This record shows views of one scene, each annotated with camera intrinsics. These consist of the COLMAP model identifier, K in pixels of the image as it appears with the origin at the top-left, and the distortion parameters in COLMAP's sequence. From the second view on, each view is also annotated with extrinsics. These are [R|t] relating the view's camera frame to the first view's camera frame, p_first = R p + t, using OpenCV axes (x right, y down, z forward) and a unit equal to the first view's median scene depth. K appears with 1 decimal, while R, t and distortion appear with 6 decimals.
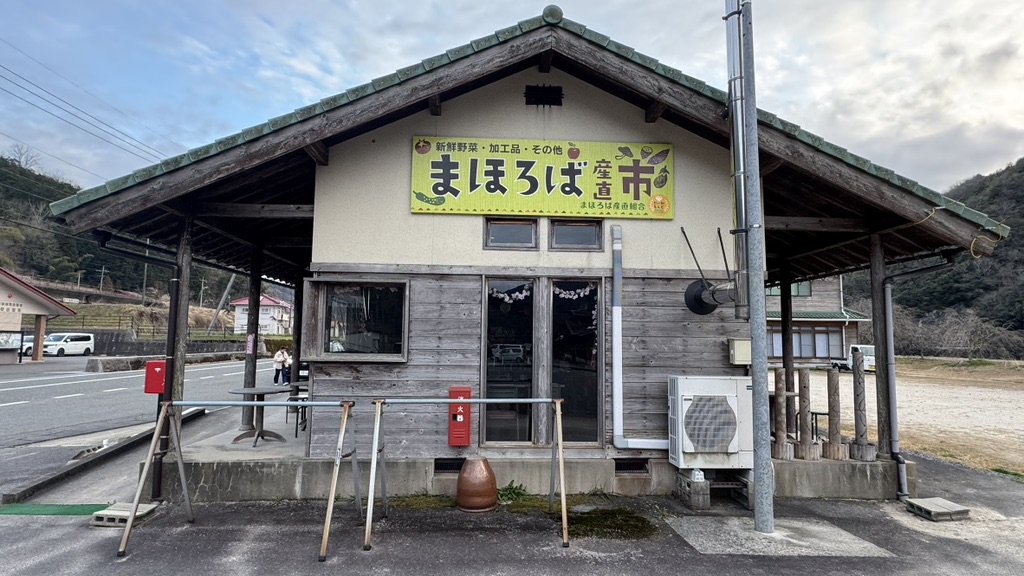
lens RADIAL K [[566.9, 0, 498.1], [0, 566.9, 288.2], [0, 0, 1]] dist [-0.007050, 0.002174]
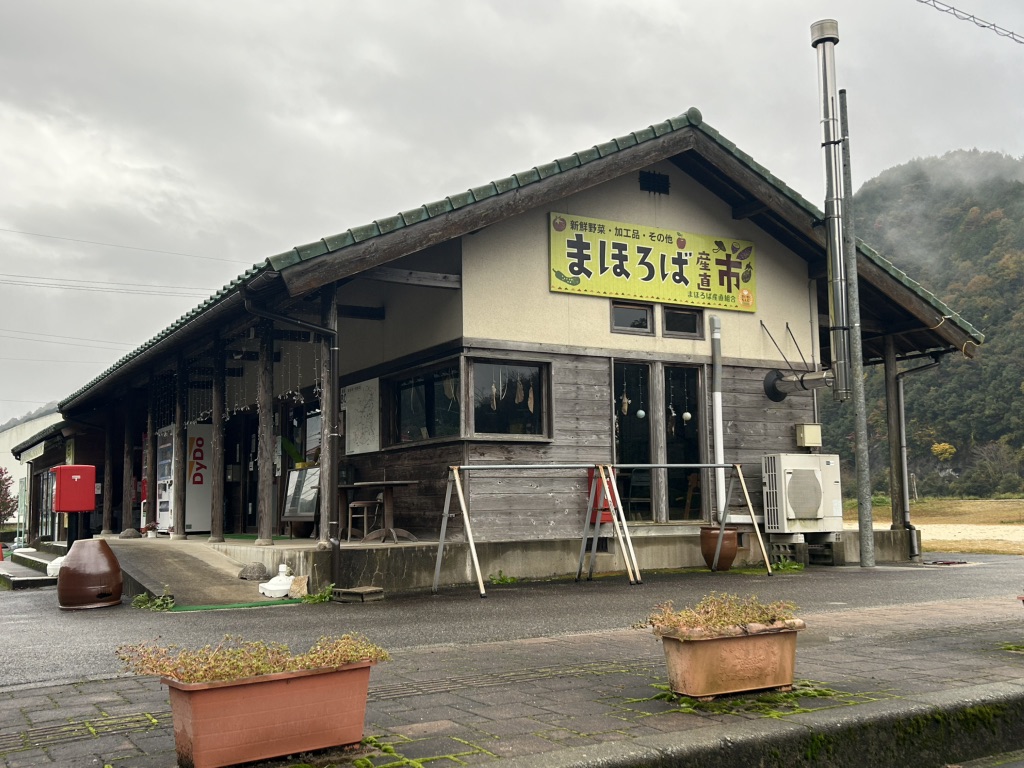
lens RADIAL K [[1031.6, 0, 518.4], [0, 1031.6, 393.0], [0, 0, 1]] dist [0.068112, 0.000000]
pose [[0.889924, 0.023491, 0.455503, -1.015706], [-0.019056, 0.999716, -0.014326, 0.069704], [-0.455710, 0.004069, 0.890119, -0.562283]]
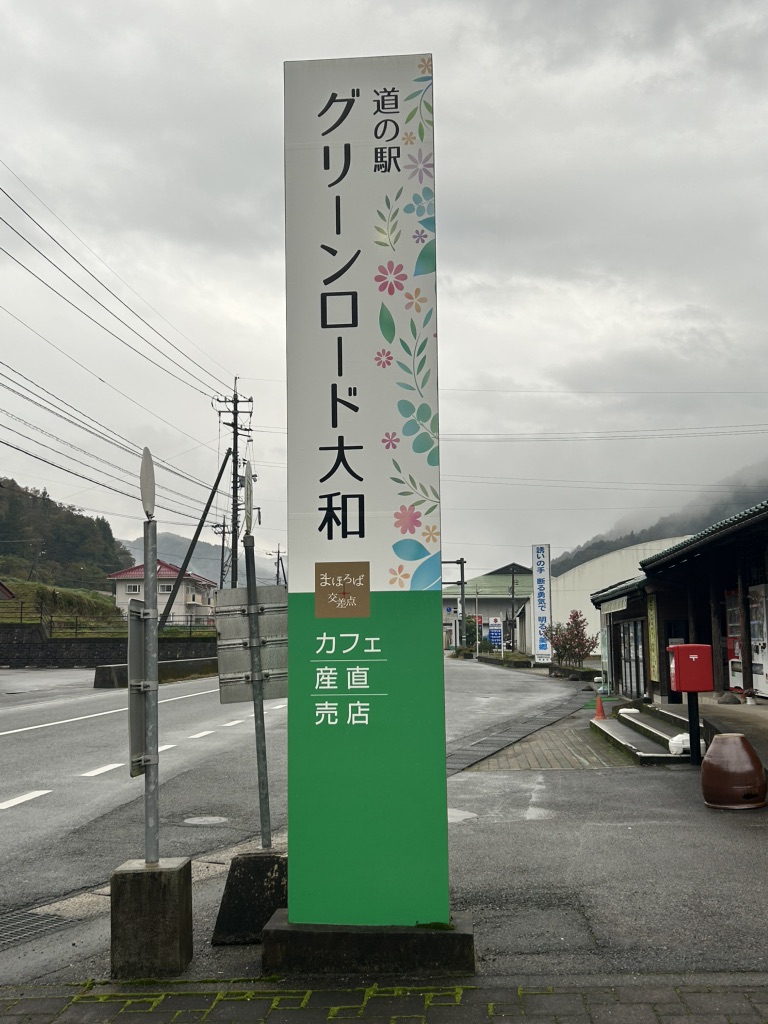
lens RADIAL K [[1031.6, 0, 382.4], [0, 1031.6, 524.2], [0, 0, 1]] dist [0.068112, 0.000000]
pose [[0.987782, -0.032460, -0.152421, -1.118152], [0.030076, 0.999387, -0.017920, -0.009460], [0.152909, 0.013117, 0.988153, -0.456941]]
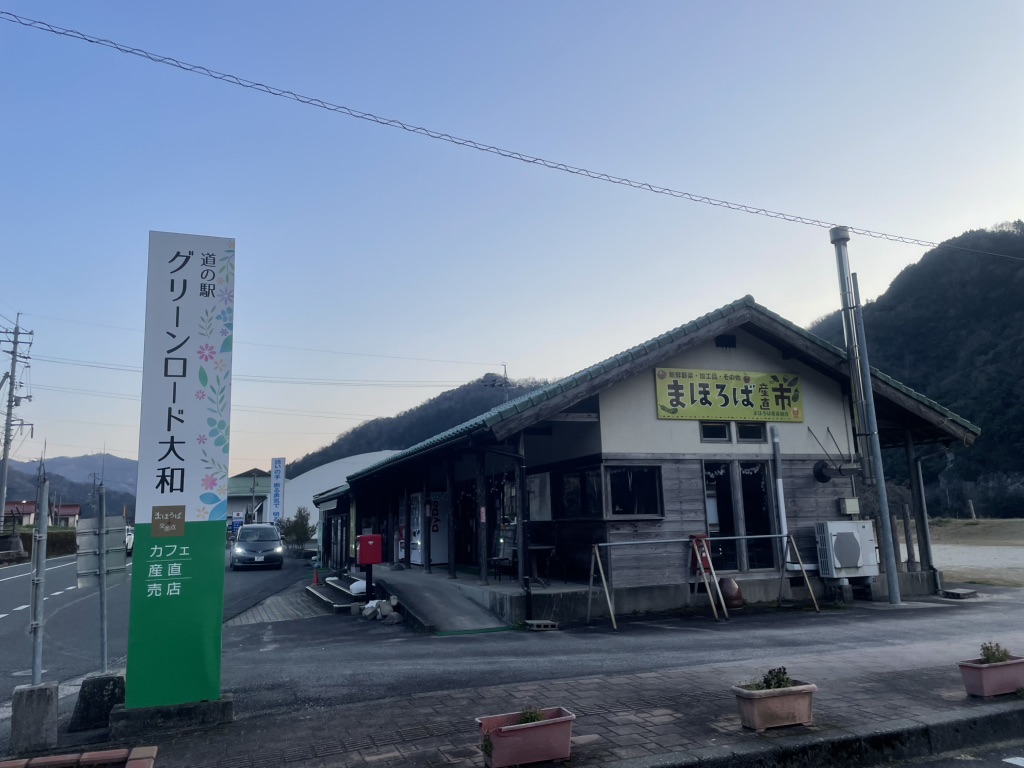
lens RADIAL K [[760.4, 0, 507.5], [0, 760.4, 372.4], [0, 0, 1]] dist [0.060475, -0.057207]
pose [[0.958468, 0.015550, 0.284776, -1.123826], [0.011953, 0.995445, -0.094583, -0.069274], [-0.284950, 0.094058, 0.953916, -0.836172]]
